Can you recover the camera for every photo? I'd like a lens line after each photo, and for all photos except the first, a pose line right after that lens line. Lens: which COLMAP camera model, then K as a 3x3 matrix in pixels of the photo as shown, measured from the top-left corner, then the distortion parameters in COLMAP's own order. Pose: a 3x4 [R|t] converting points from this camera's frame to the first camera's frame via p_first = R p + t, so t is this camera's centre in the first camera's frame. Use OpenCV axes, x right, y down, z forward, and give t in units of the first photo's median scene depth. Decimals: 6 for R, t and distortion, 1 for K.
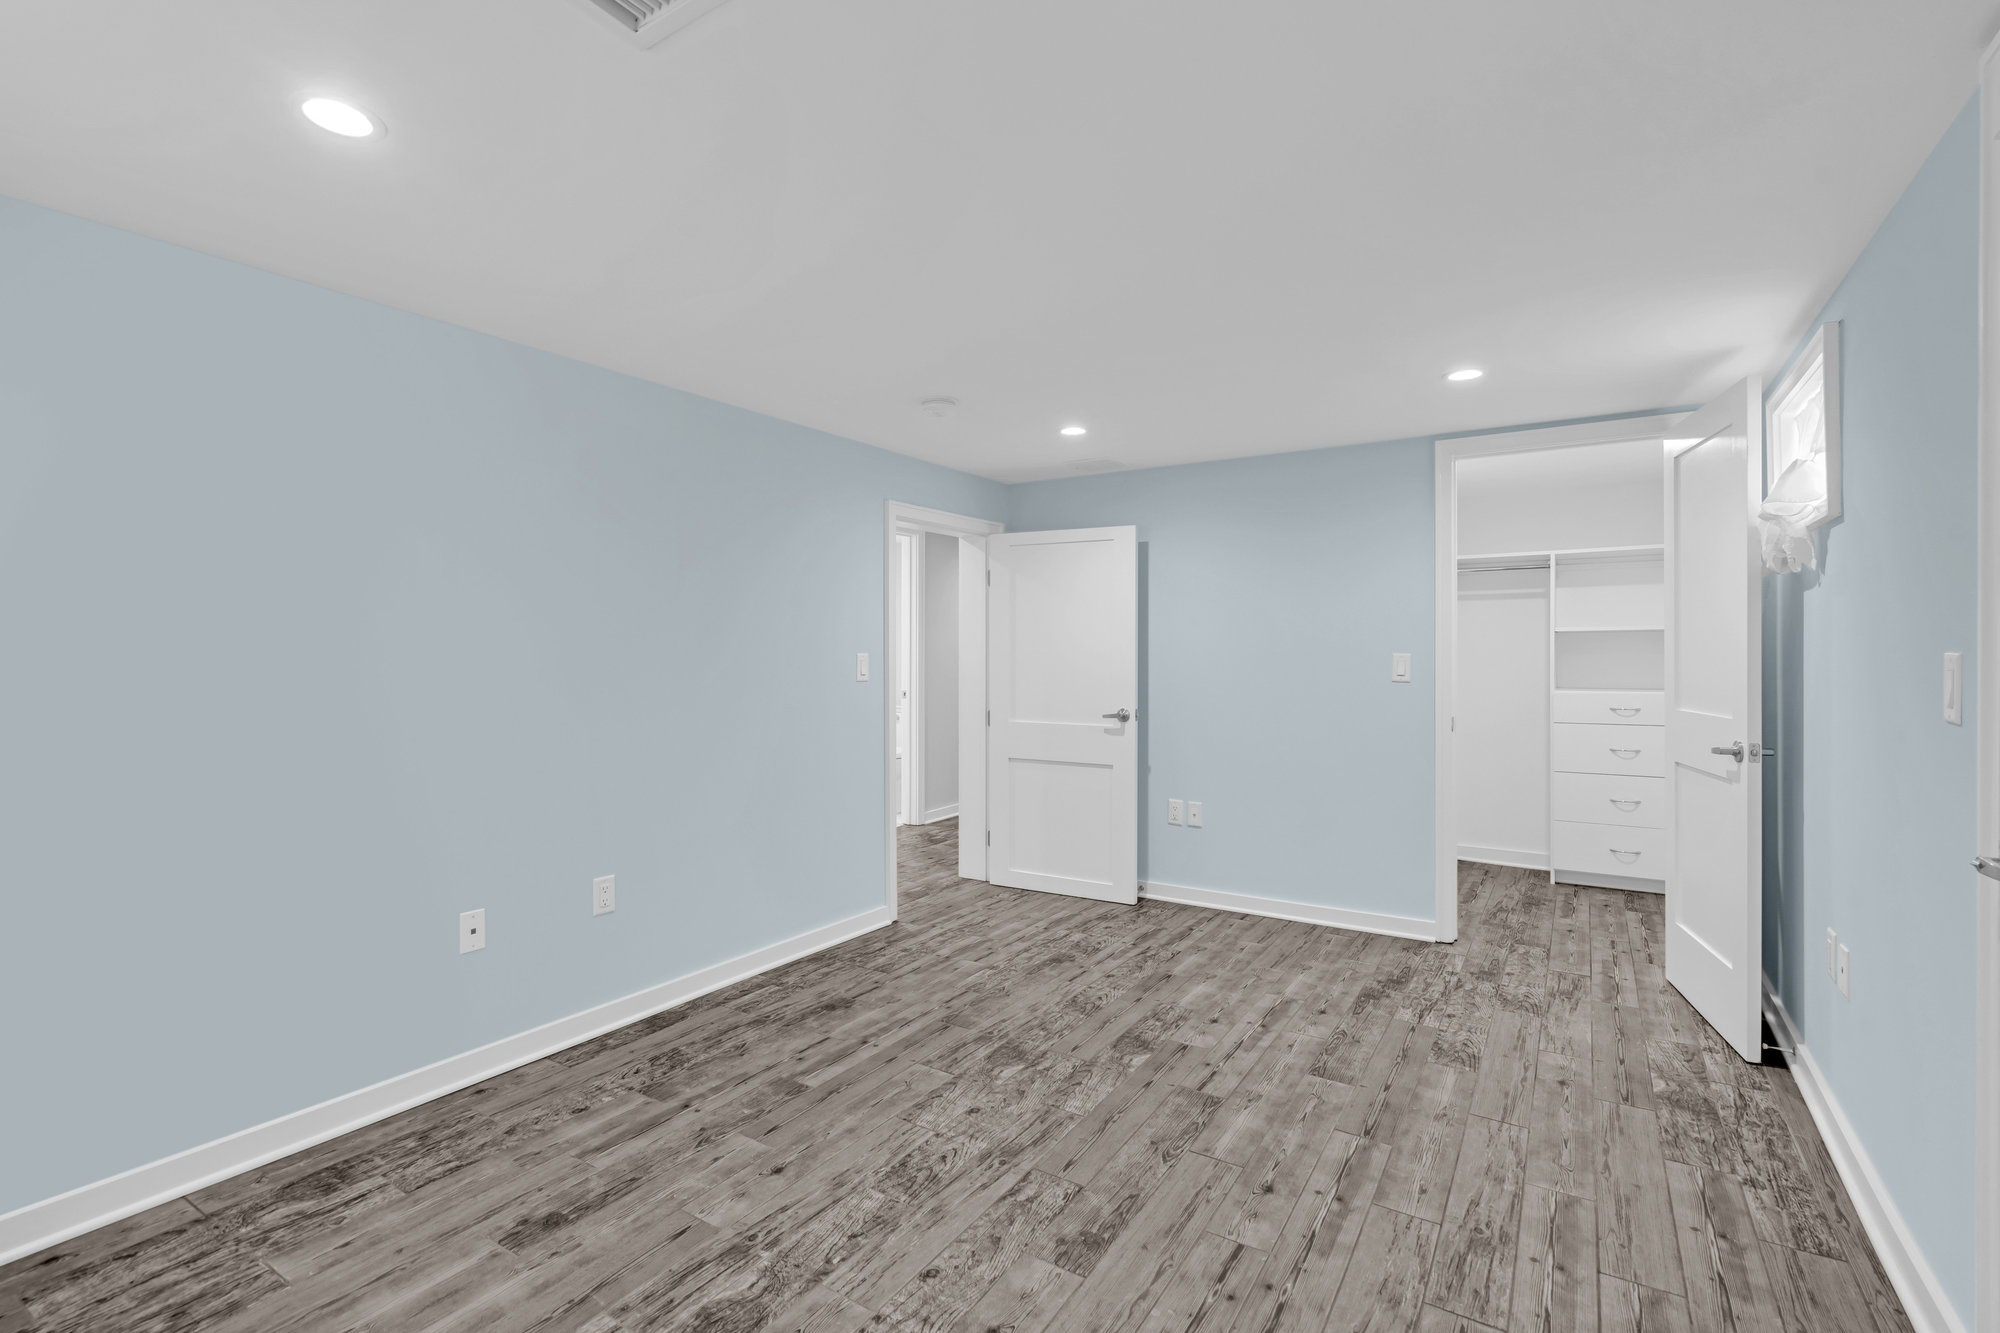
lens RADIAL K [[909.6, 0, 1000.8], [0, 909.6, 659.2], [0, 0, 1]] dist [-0.002635, 0.000544]
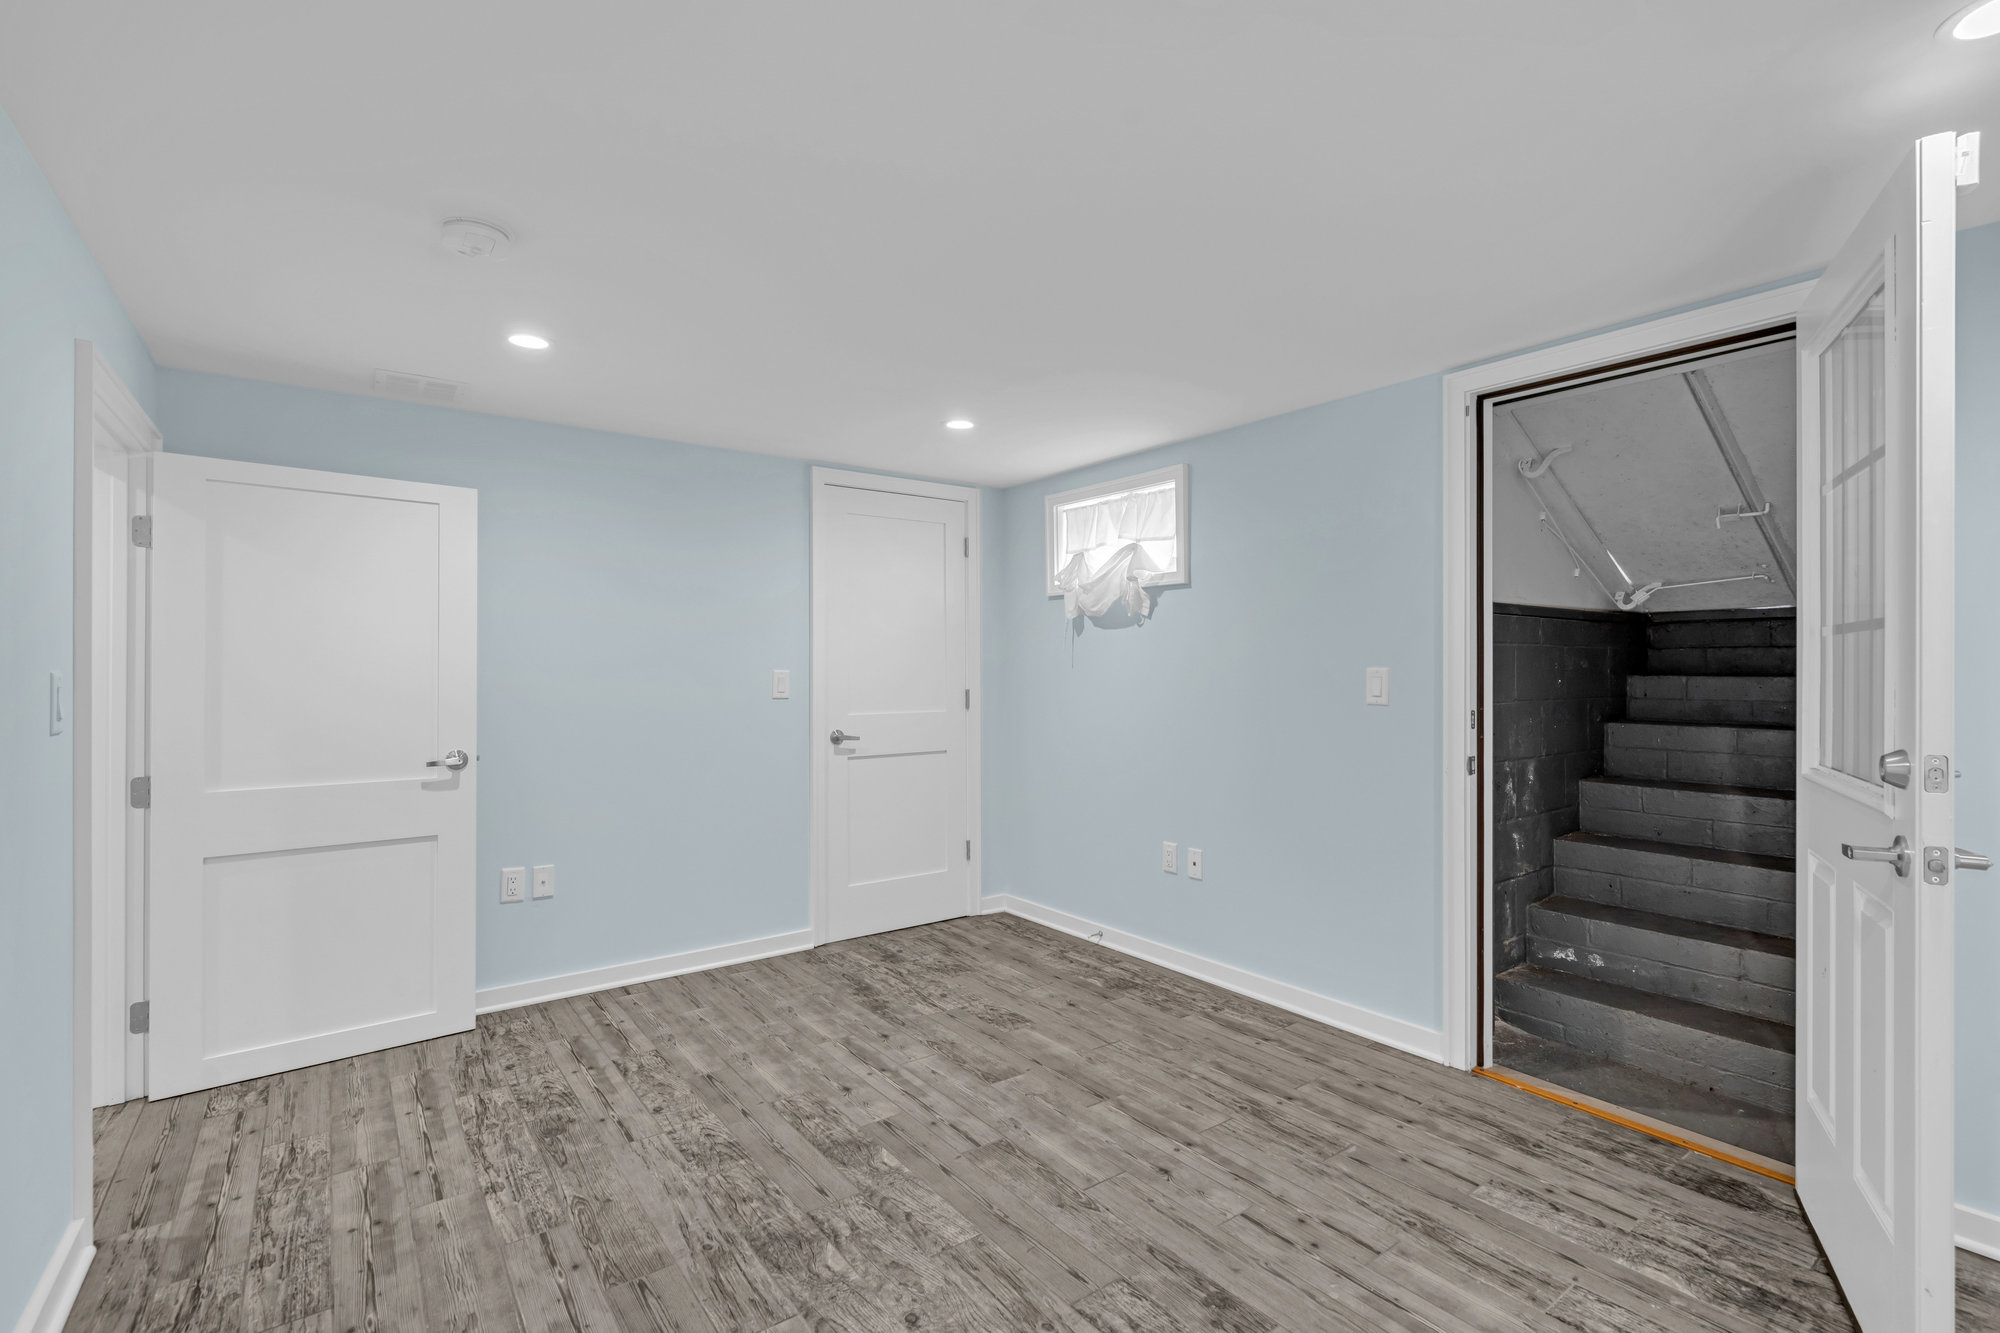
lens RADIAL K [[909.6, 0, 1000.8], [0, 909.6, 659.2], [0, 0, 1]] dist [-0.002635, 0.000544]
pose [[0.358322, 0.010527, 0.933539, -0.598263], [0.007737, 0.999869, -0.014245, -0.002295], [-0.933566, 0.012327, 0.358193, 0.609697]]
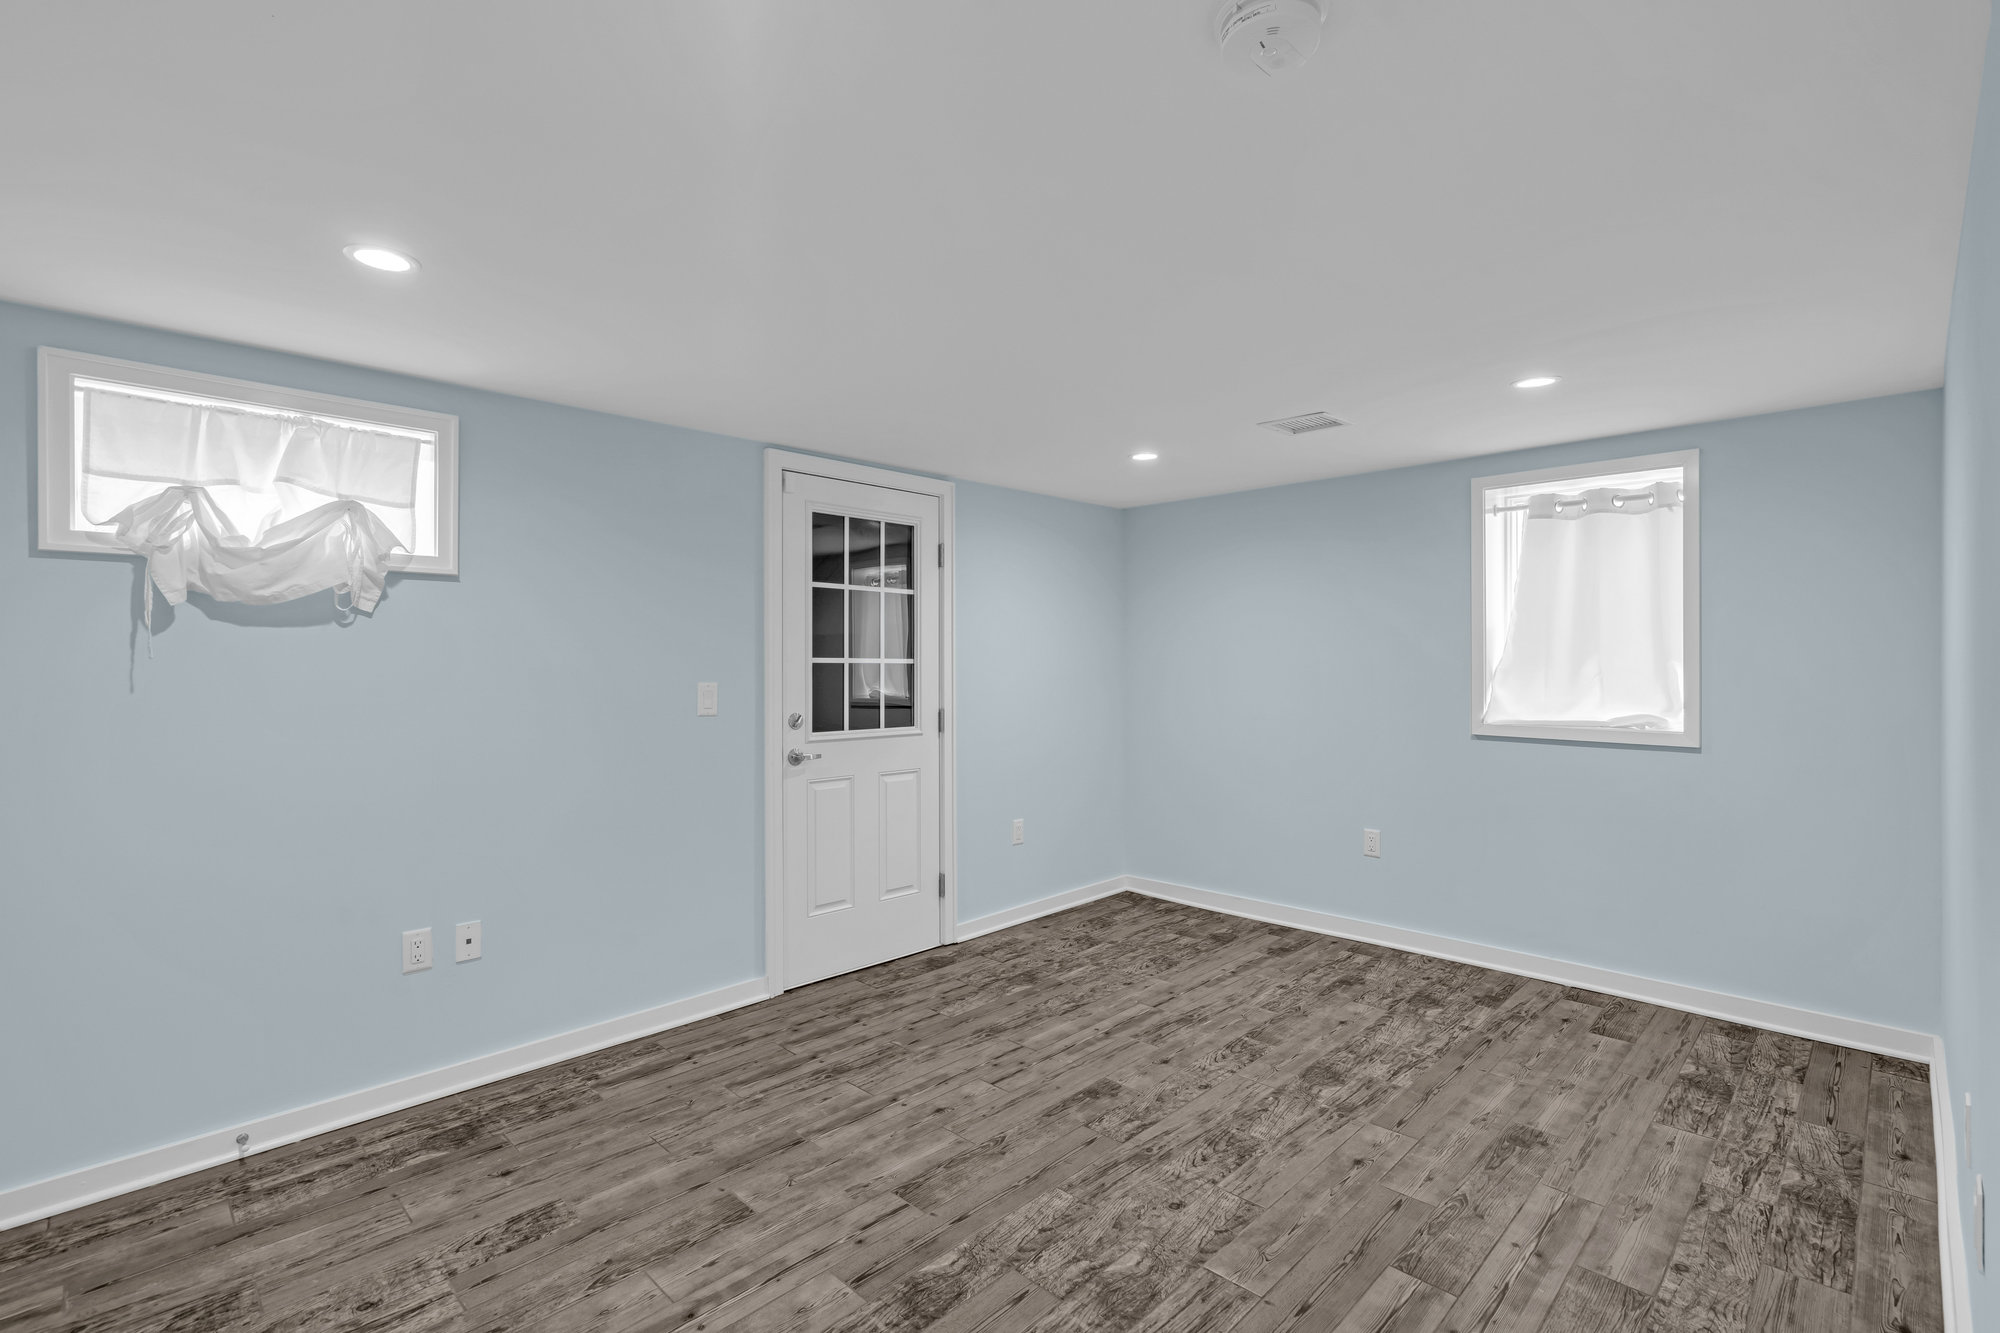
lens RADIAL K [[909.6, 0, 1000.8], [0, 909.6, 659.2], [0, 0, 1]] dist [-0.002635, 0.000544]
pose [[-0.976365, 0.005225, 0.216064, -0.051351], [0.005933, 0.999979, 0.002627, -0.037710], [-0.216046, 0.003847, -0.976376, 1.711630]]
